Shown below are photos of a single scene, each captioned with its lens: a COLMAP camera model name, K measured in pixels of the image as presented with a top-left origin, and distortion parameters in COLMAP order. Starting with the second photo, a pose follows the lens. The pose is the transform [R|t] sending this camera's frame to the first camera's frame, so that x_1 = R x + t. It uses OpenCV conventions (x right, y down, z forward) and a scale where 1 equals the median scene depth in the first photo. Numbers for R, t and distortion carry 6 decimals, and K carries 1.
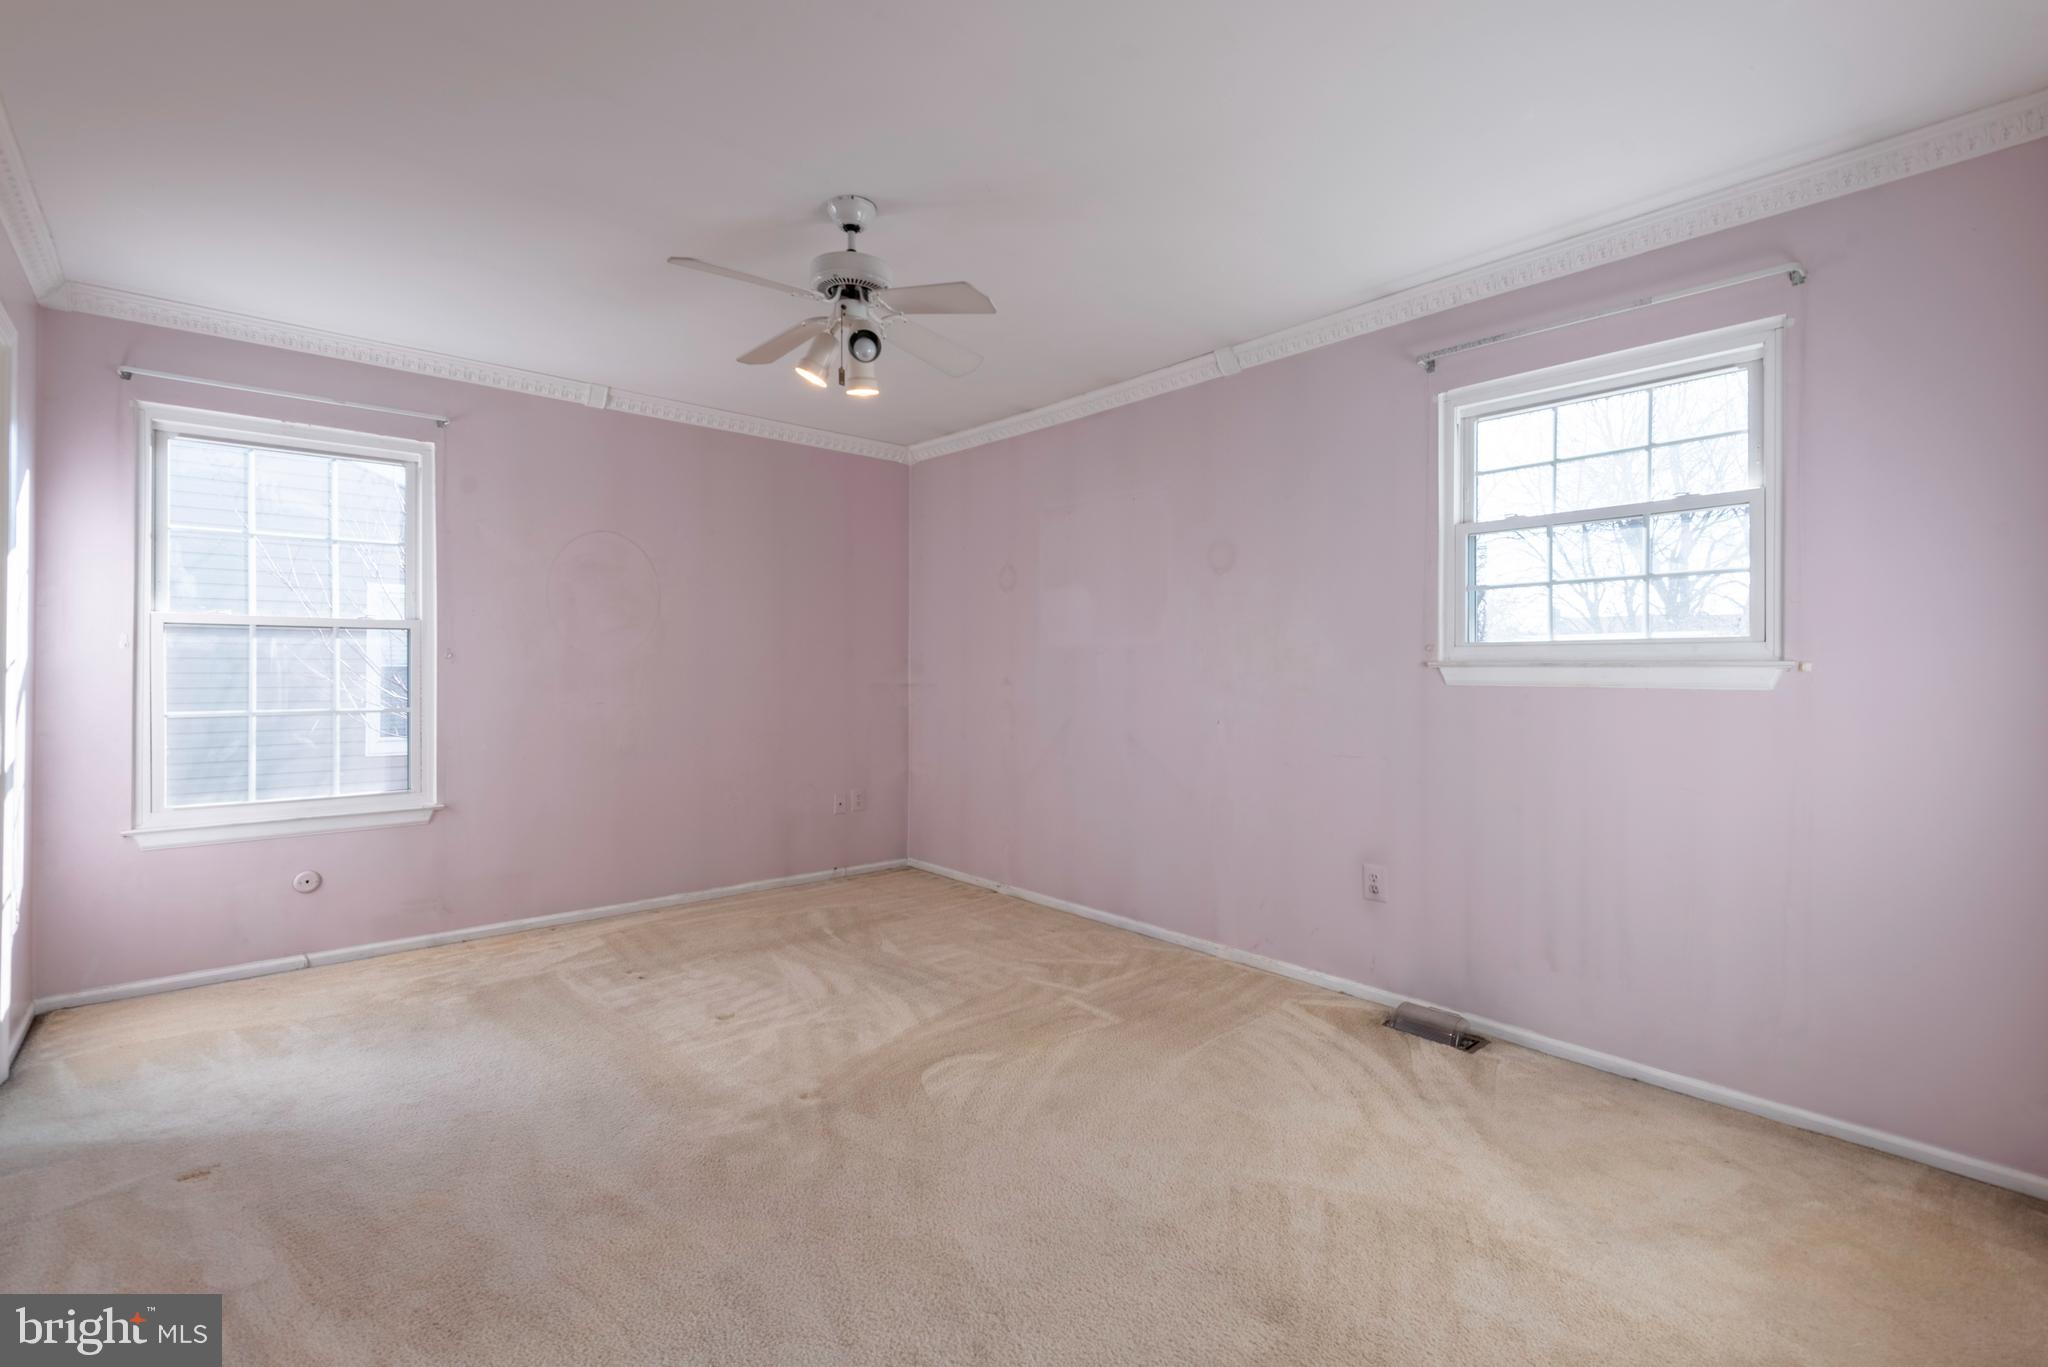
lens RADIAL K [[934.5, 0, 1030.1], [0, 934.5, 677.6], [0, 0, 1]] dist [0.018990, -0.008614]
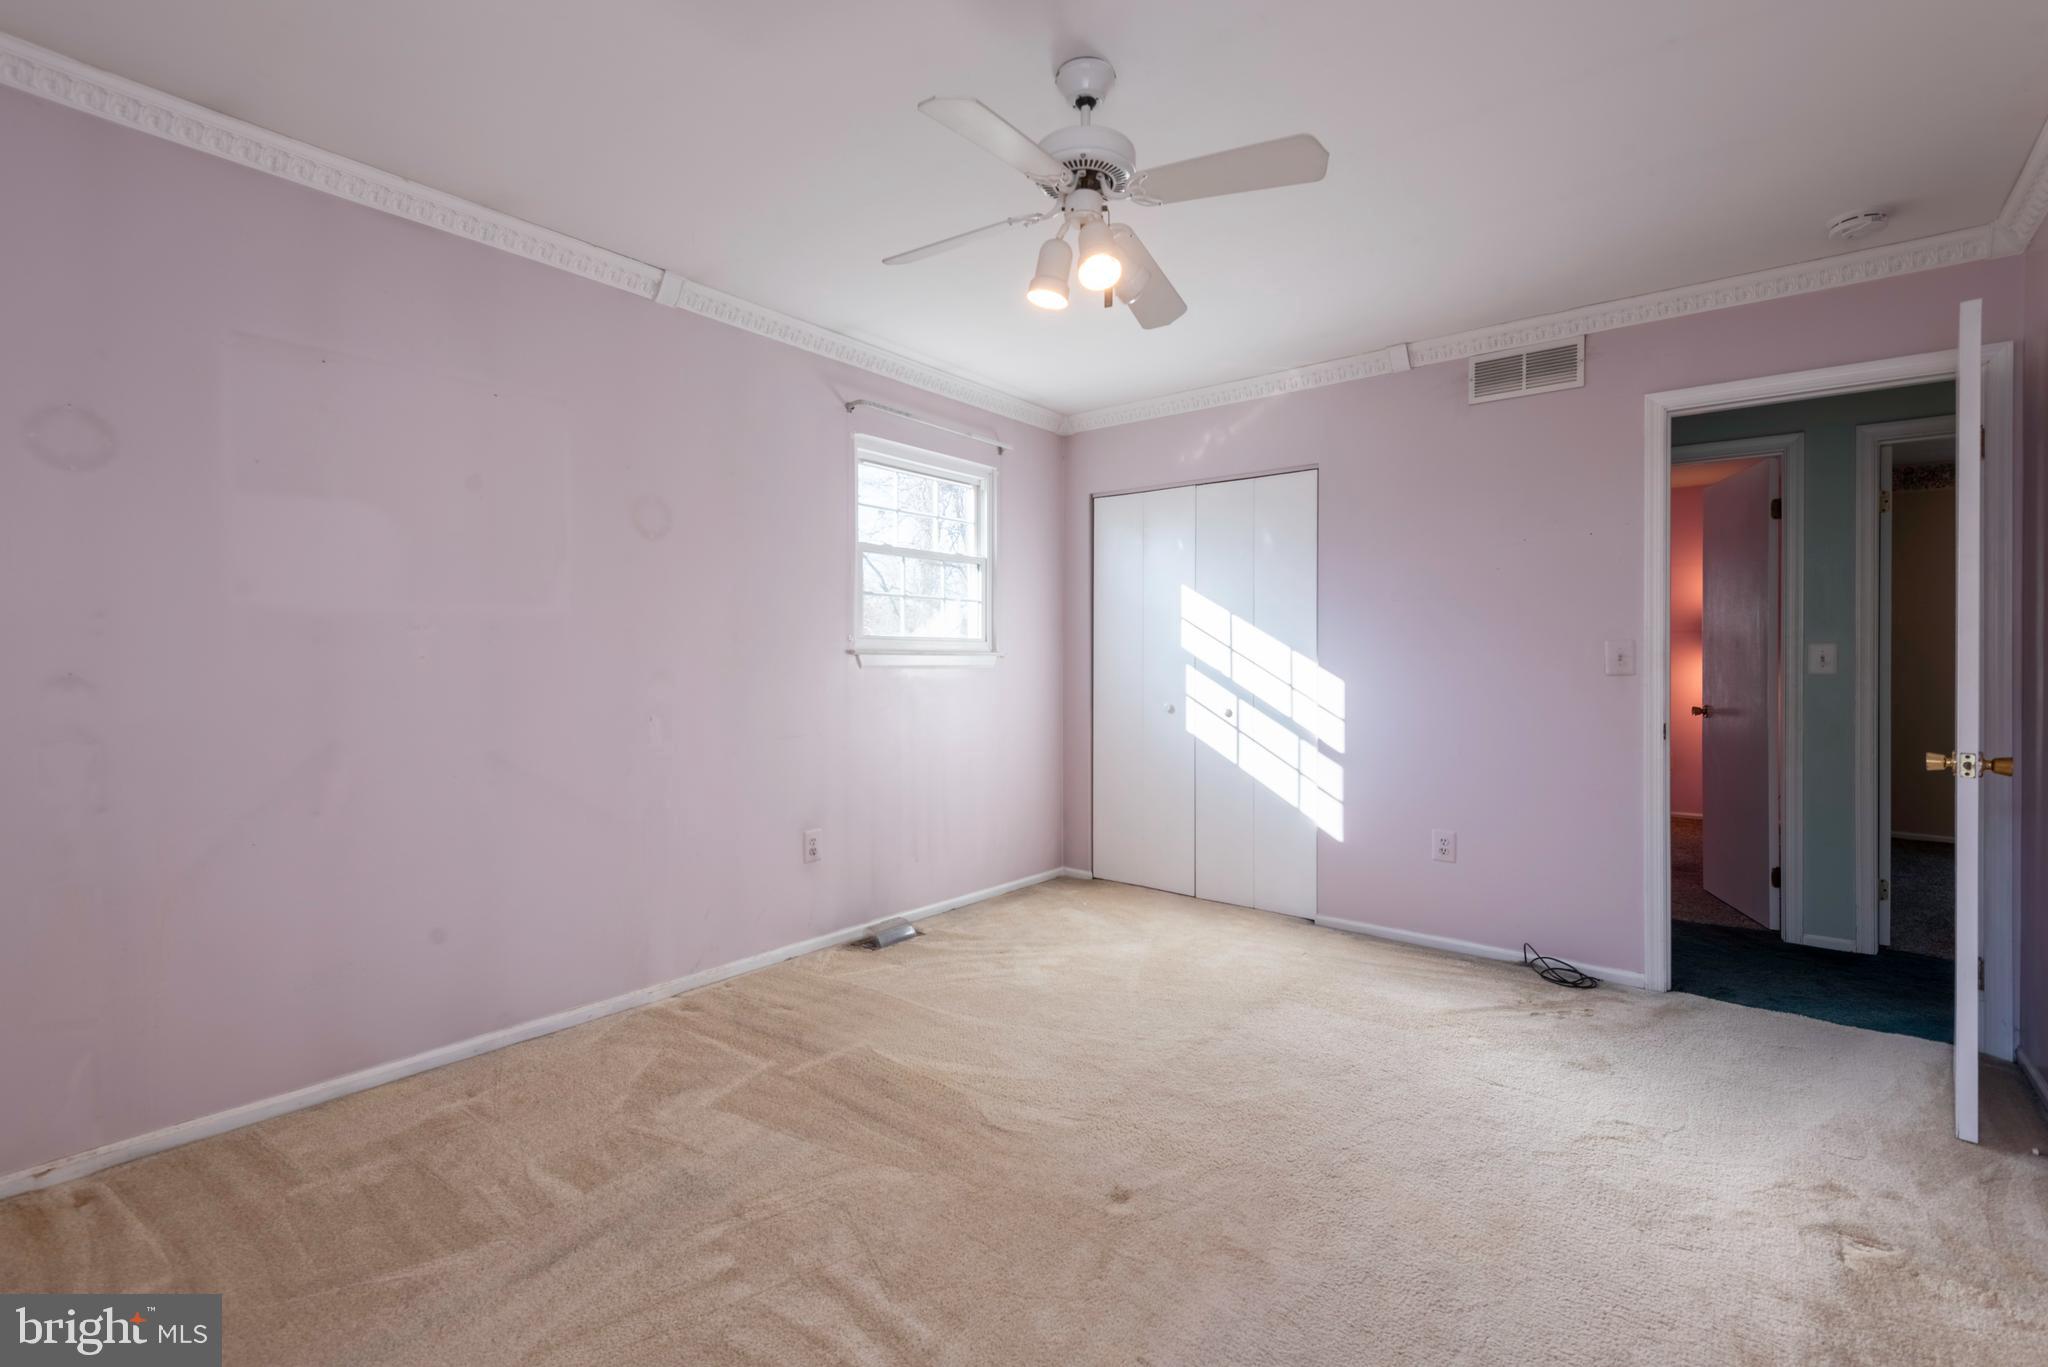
lens RADIAL K [[934.5, 0, 1029.3], [0, 934.5, 669.4], [0, 0, 1]] dist [0.018990, -0.008614]
pose [[-0.192998, -0.017008, 0.981052, -0.824928], [-0.000139, 0.999850, 0.017306, -0.012545], [-0.981199, 0.003203, -0.192972, 1.016959]]
